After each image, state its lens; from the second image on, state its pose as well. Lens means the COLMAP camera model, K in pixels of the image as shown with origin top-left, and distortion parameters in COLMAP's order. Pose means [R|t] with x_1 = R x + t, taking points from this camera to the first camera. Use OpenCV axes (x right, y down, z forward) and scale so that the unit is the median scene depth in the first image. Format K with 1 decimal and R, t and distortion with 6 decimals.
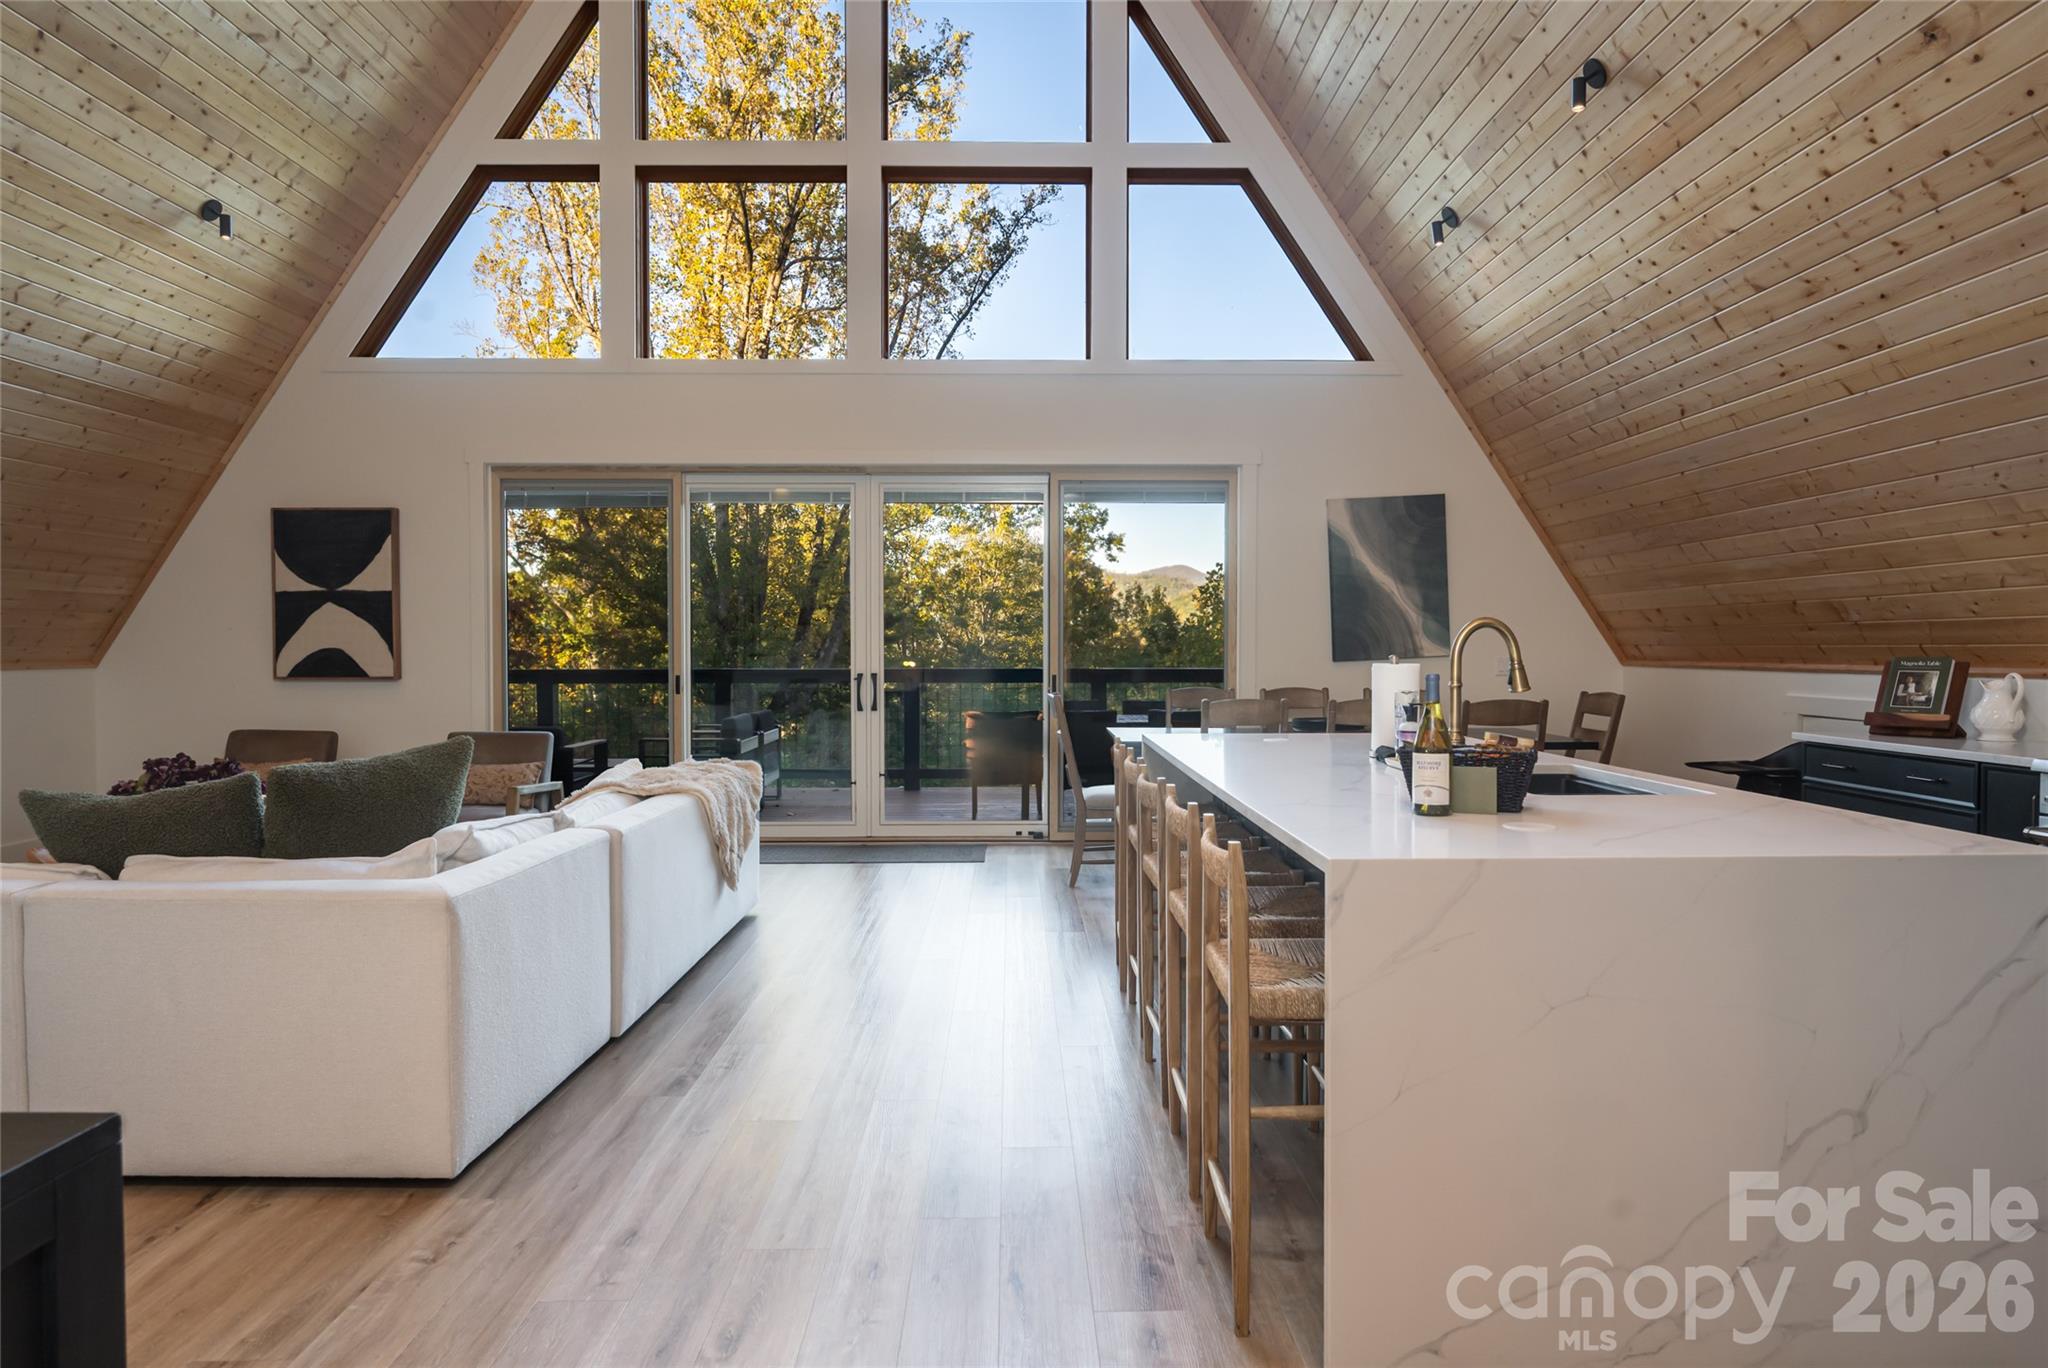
lens RADIAL K [[1204.9, 0, 1024.0], [0, 1204.9, 684.0], [0, 0, 1]] dist [-0.000730, 0.000183]
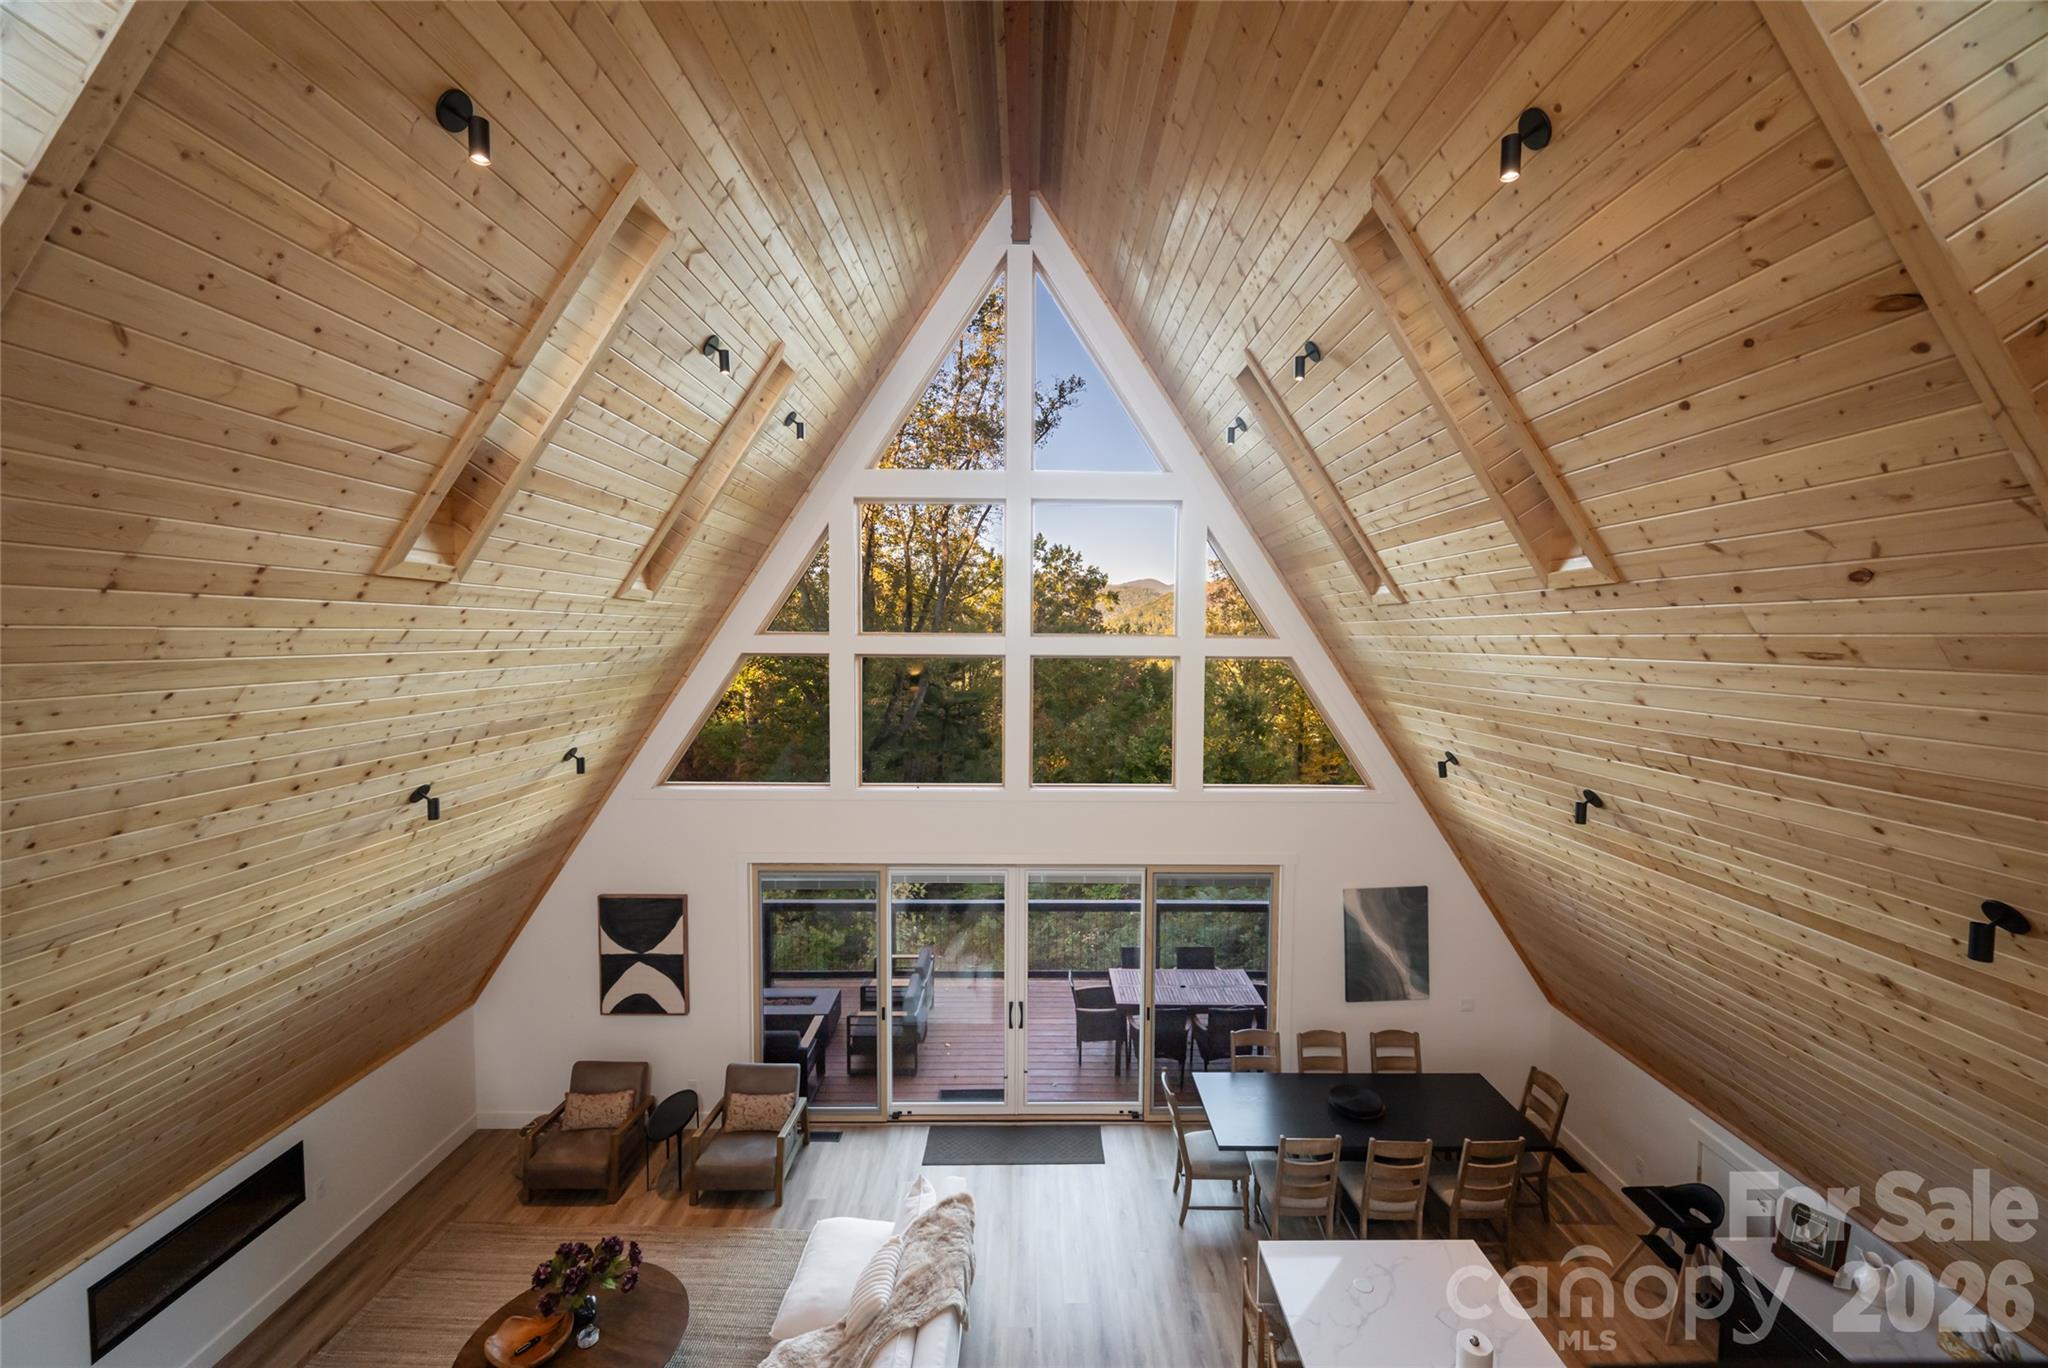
lens RADIAL K [[849.3, 0, 1036.6], [0, 849.3, 685.0], [0, 0, 1]] dist [-0.001387, -0.000483]
pose [[0.999991, 0.003330, -0.002637, -0.106961], [-0.003259, 0.999643, 0.026507, -0.419378], [0.002724, -0.026498, 0.999645, 0.010986]]
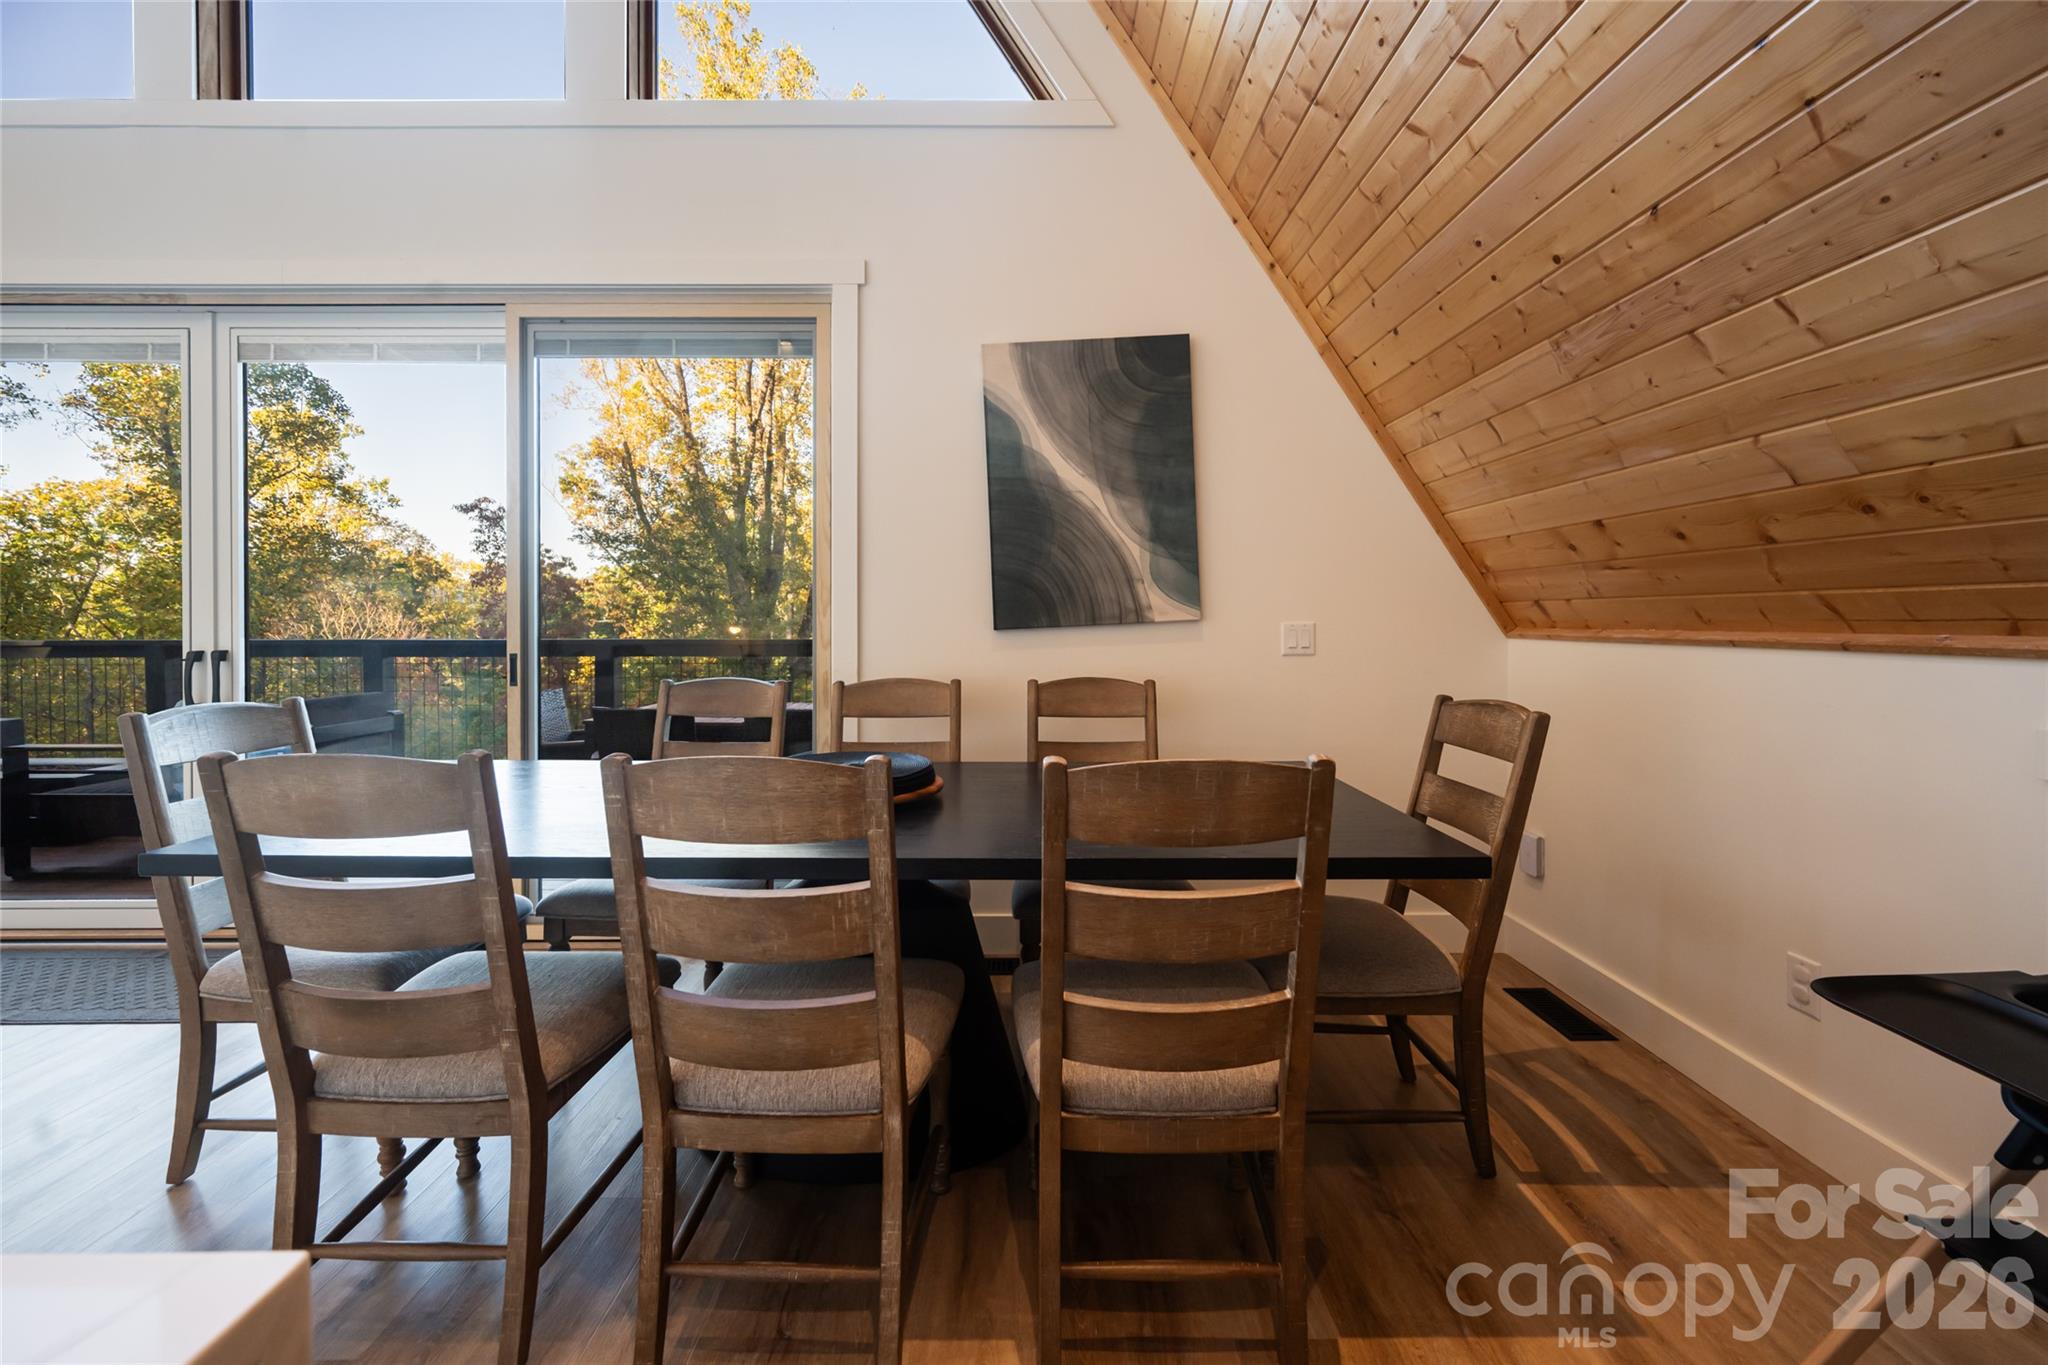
lens RADIAL K [[847.7, 0, 1020.5], [0, 847.7, 635.3], [0, 0, 1]] dist [0.000402, -0.000141]
pose [[0.999938, -0.000559, -0.011138, 0.275077], [0.000419, 0.999920, -0.012625, -0.011754], [0.011144, 0.012619, 0.999858, 0.604751]]
